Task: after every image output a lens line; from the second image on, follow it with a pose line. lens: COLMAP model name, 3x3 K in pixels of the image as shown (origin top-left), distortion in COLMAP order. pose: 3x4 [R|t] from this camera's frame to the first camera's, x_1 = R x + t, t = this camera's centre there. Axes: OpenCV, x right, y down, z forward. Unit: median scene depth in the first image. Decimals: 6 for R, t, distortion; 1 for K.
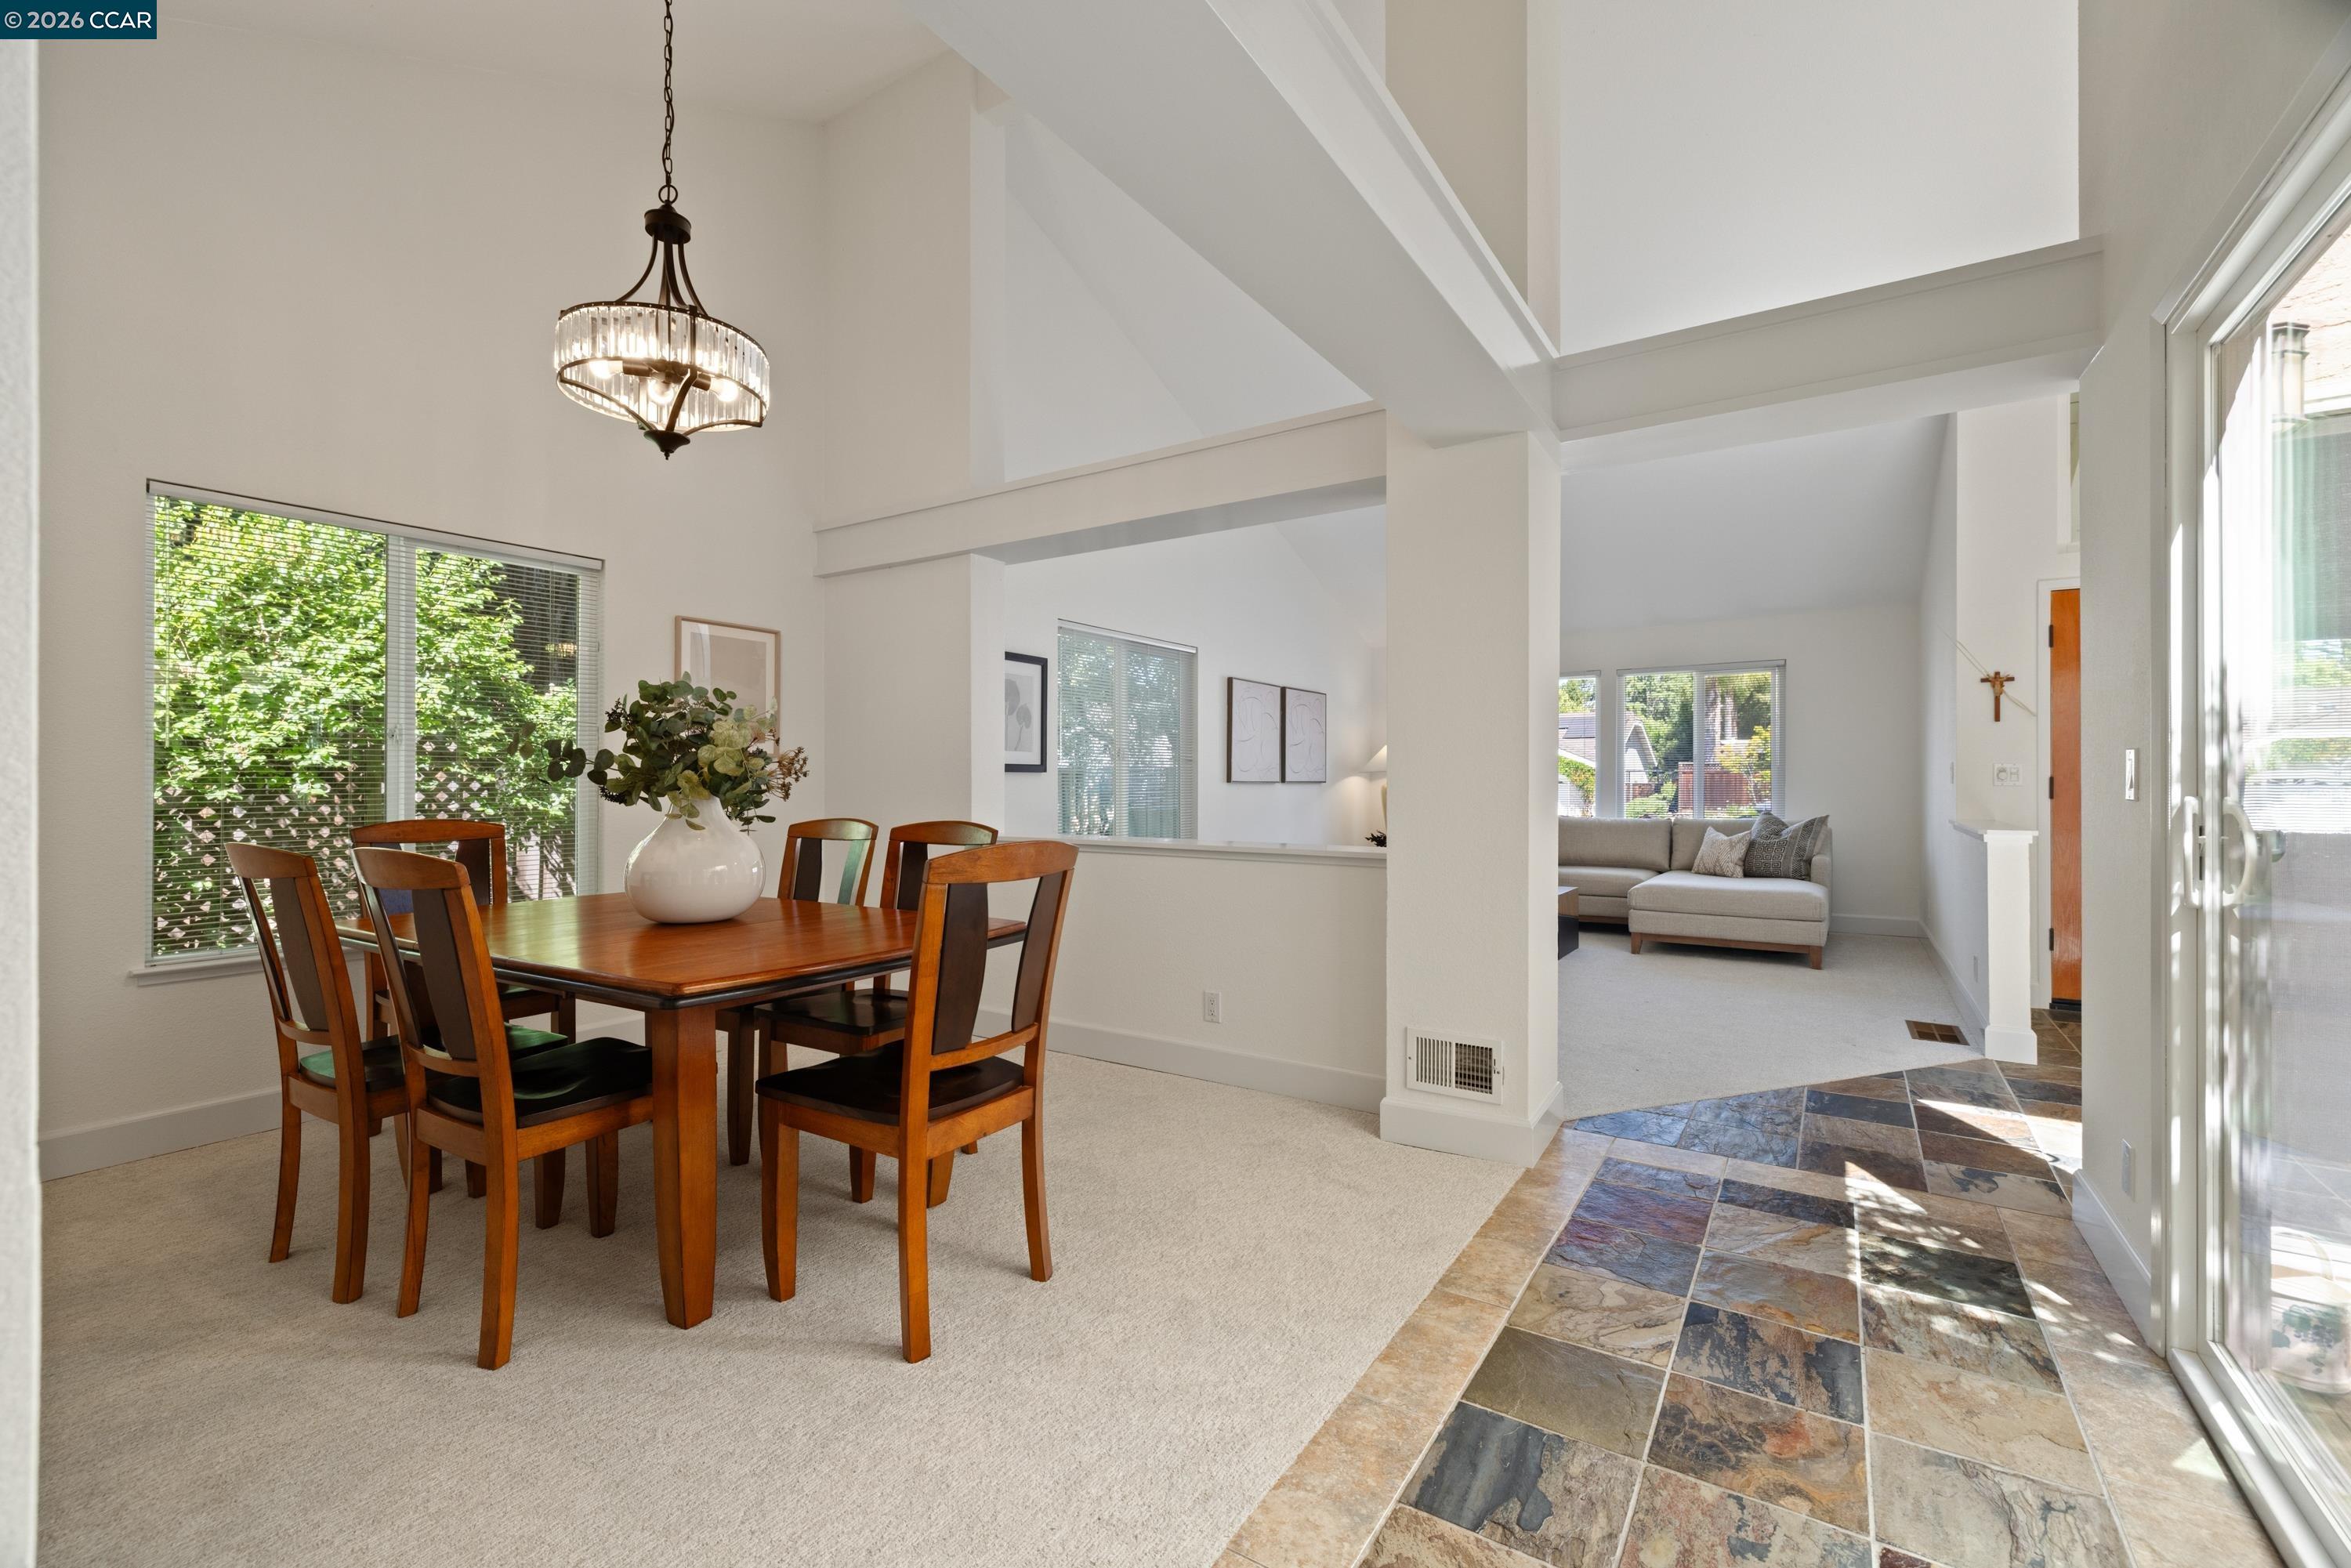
lens RADIAL K [[1017.2, 0, 1181.1], [0, 1017.2, 781.5], [0, 0, 1]] dist [0.003804, 0.000442]
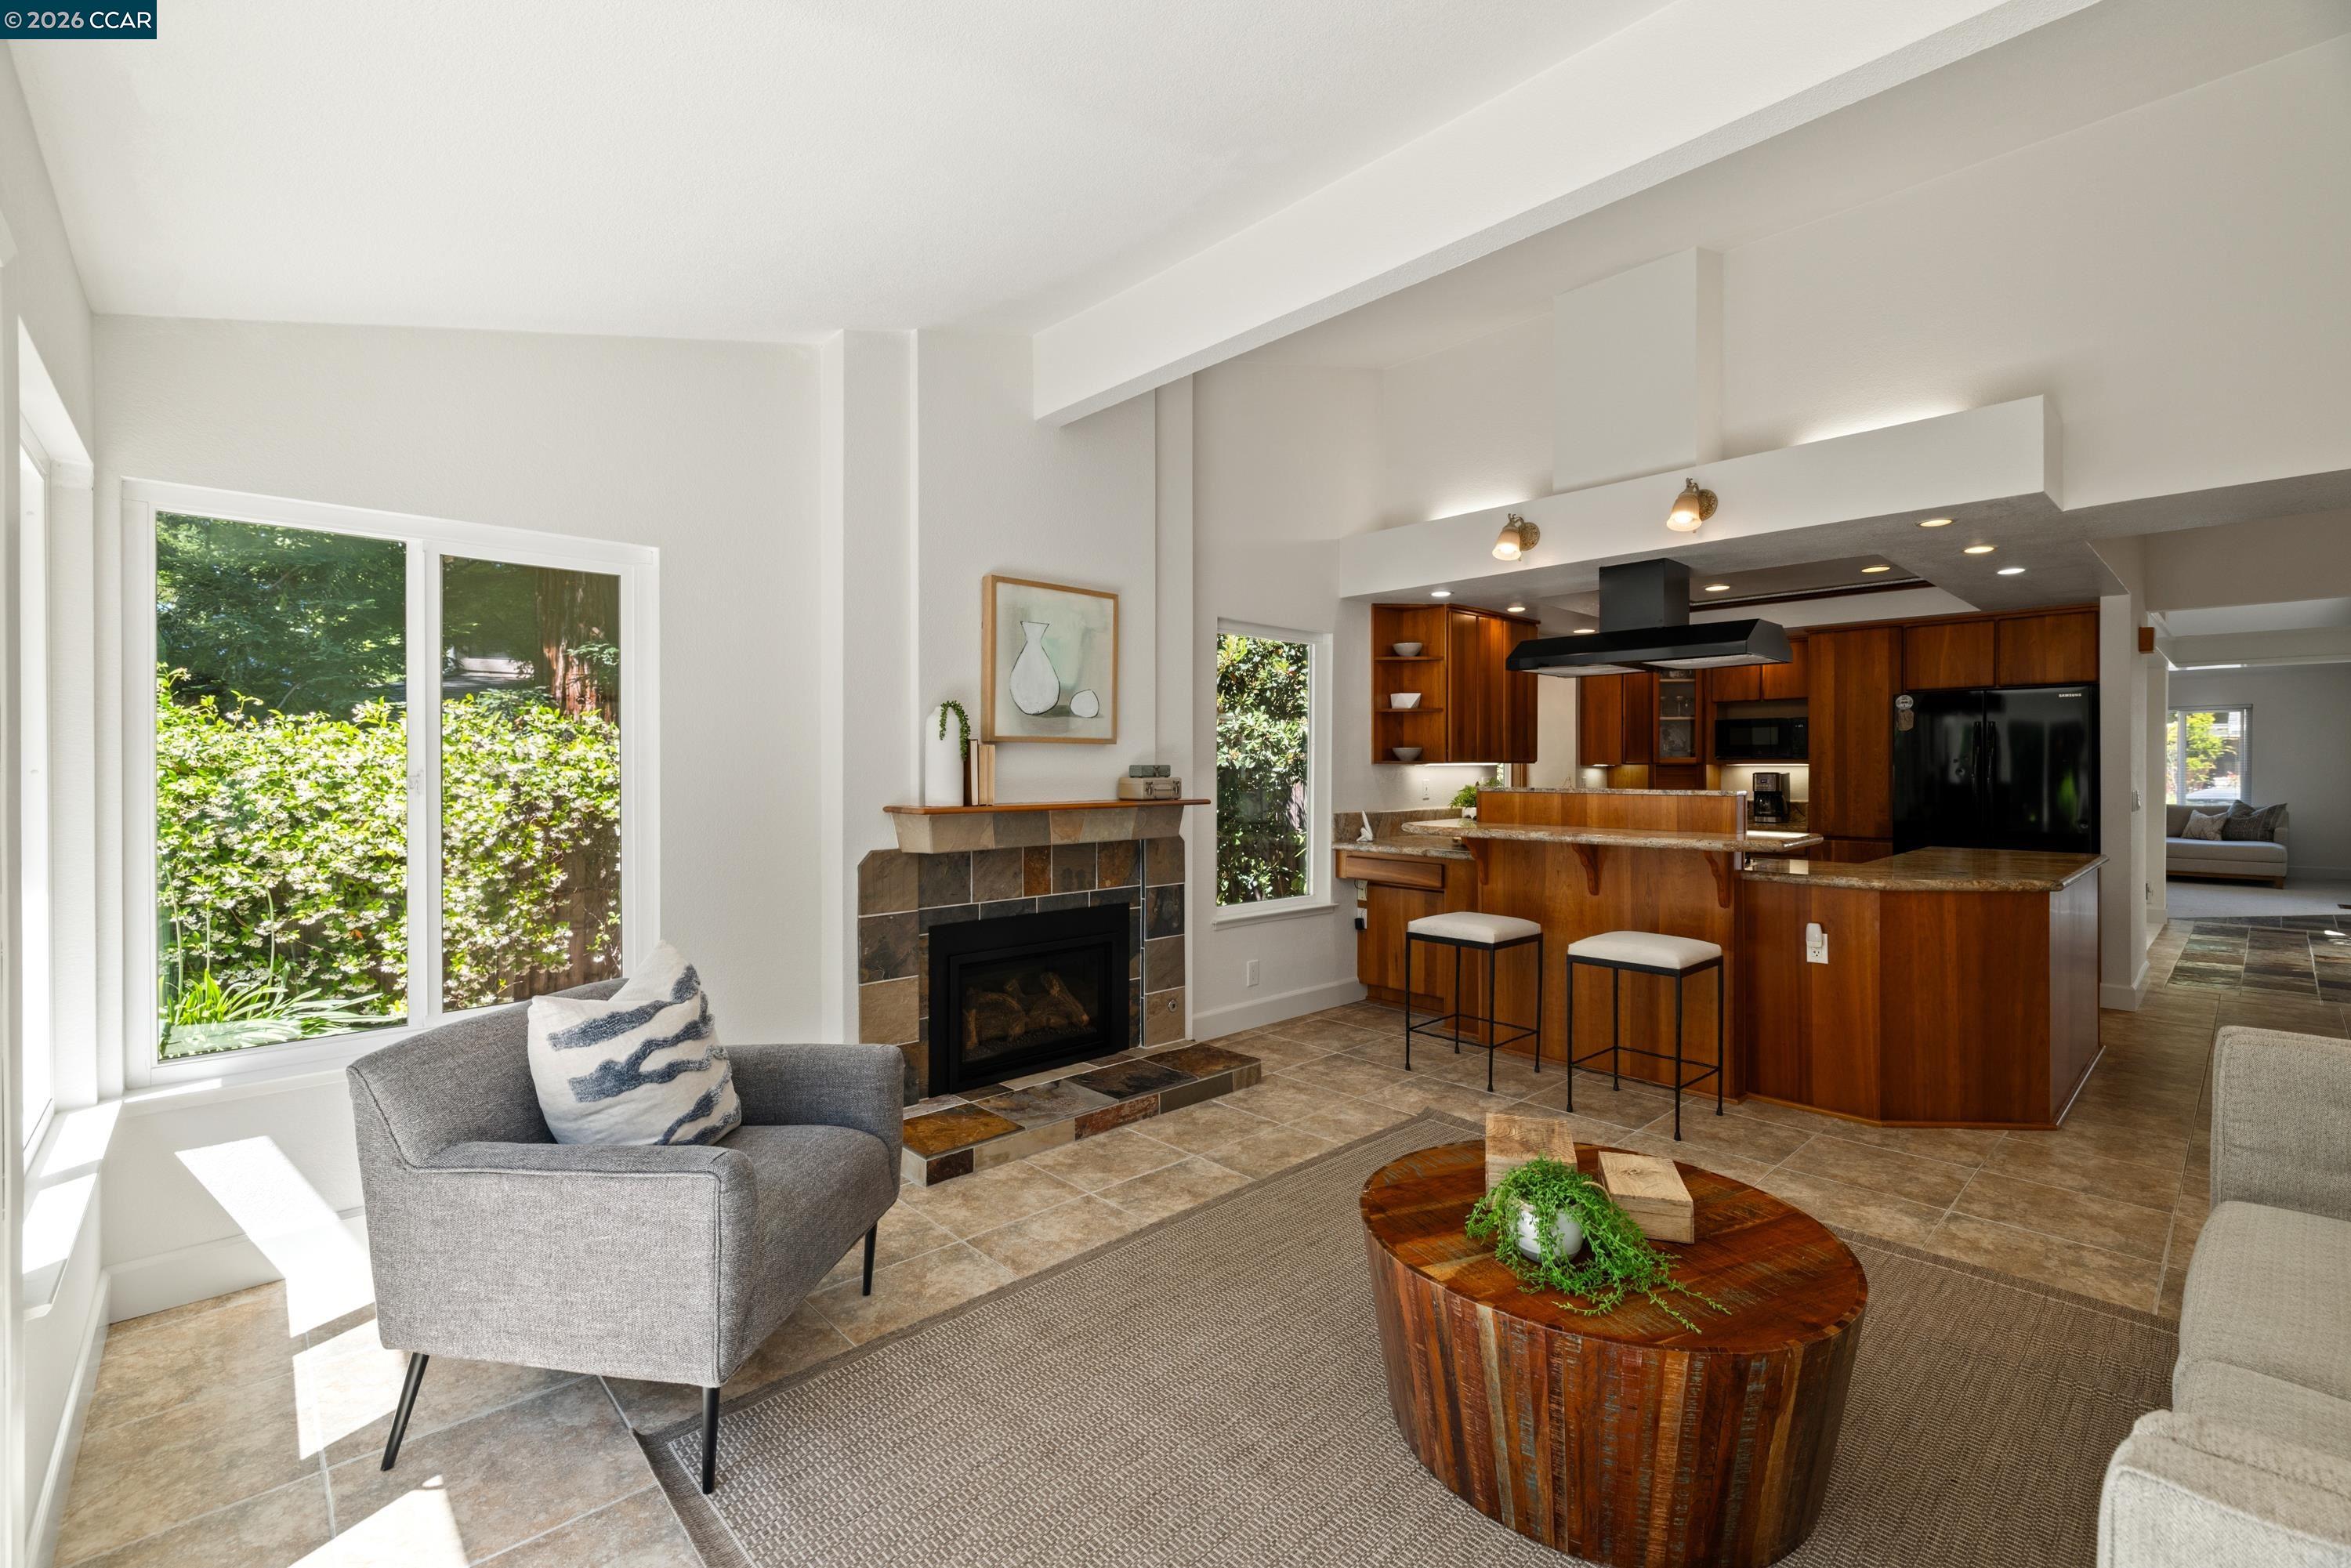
lens RADIAL K [[1017.2, 0, 1163.6], [0, 1017.2, 772.5], [0, 0, 1]] dist [0.003804, 0.000442]
pose [[0.967719, -0.002827, -0.252016, -0.745933], [0.004420, 0.999974, 0.005756, -0.036827], [0.251993, -0.006685, 0.967706, -1.118766]]
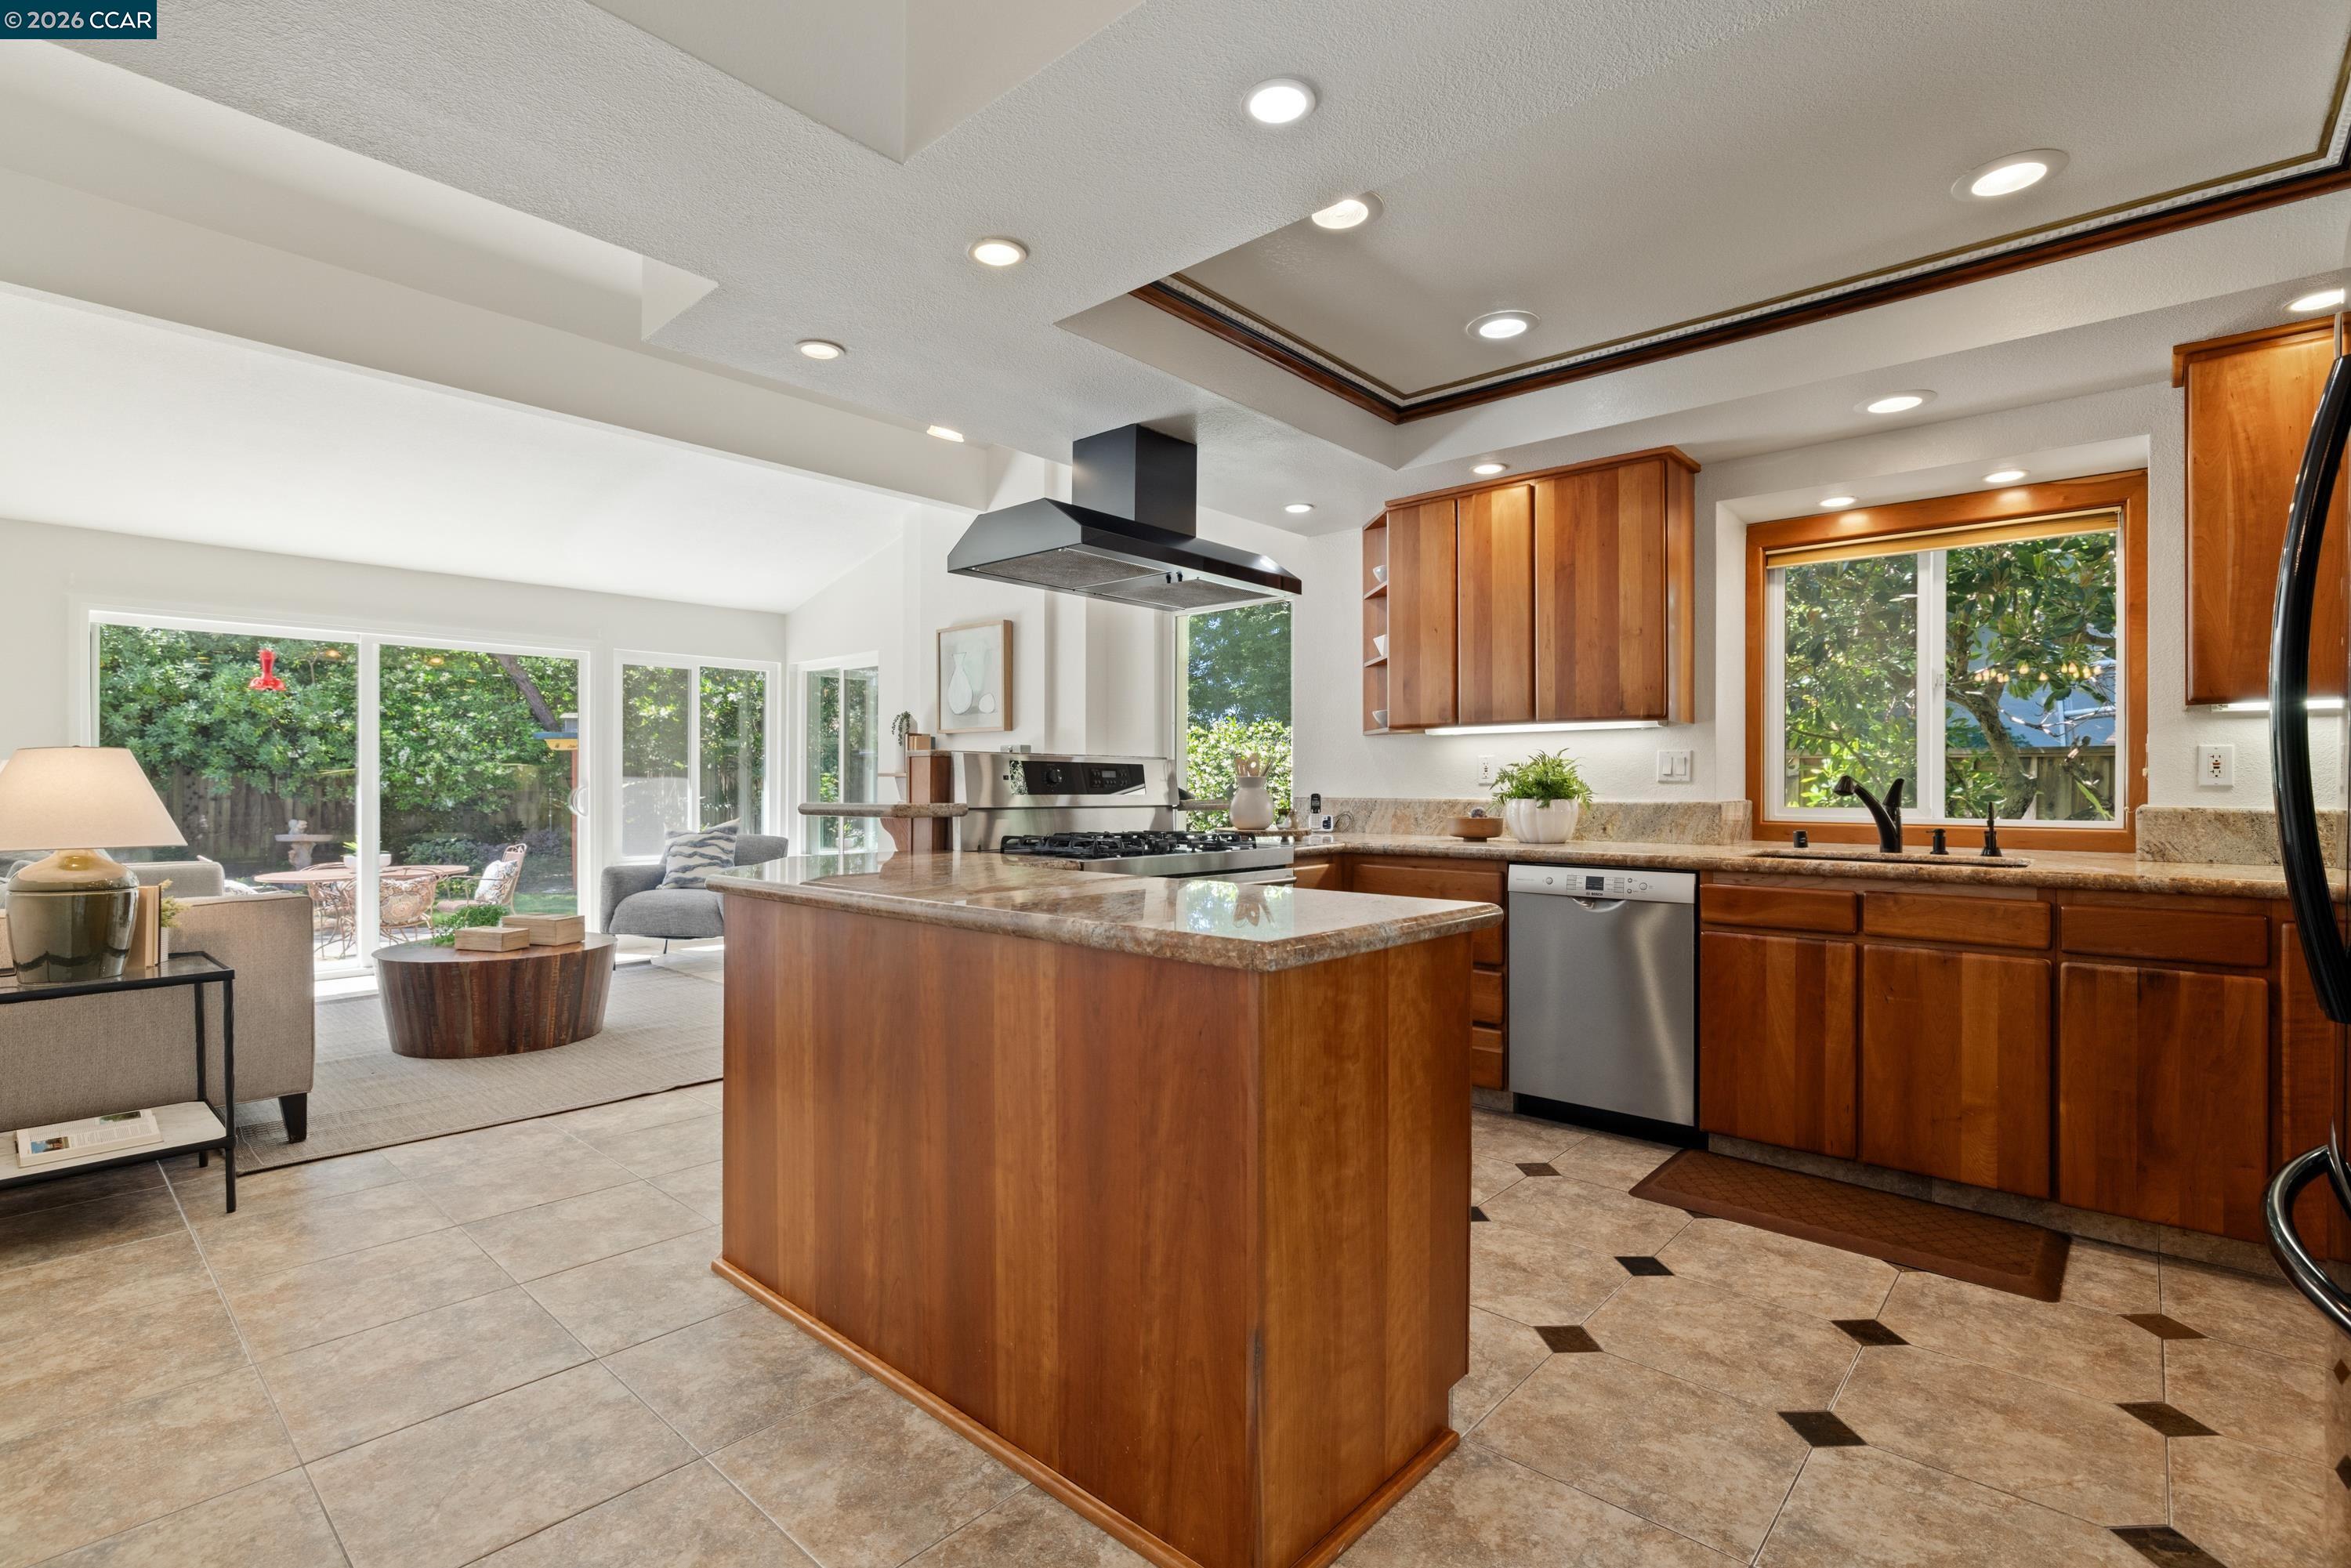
lens RADIAL K [[1087.6, 0, 1165.2], [0, 1087.6, 784.1], [0, 0, 1]] dist [-0.004674, 0.002184]
pose [[-0.170237, -0.005955, -0.985385, -0.078988], [-0.004150, 0.999977, -0.005327, -0.002855], [0.985394, 0.003183, -0.170258, -0.250981]]
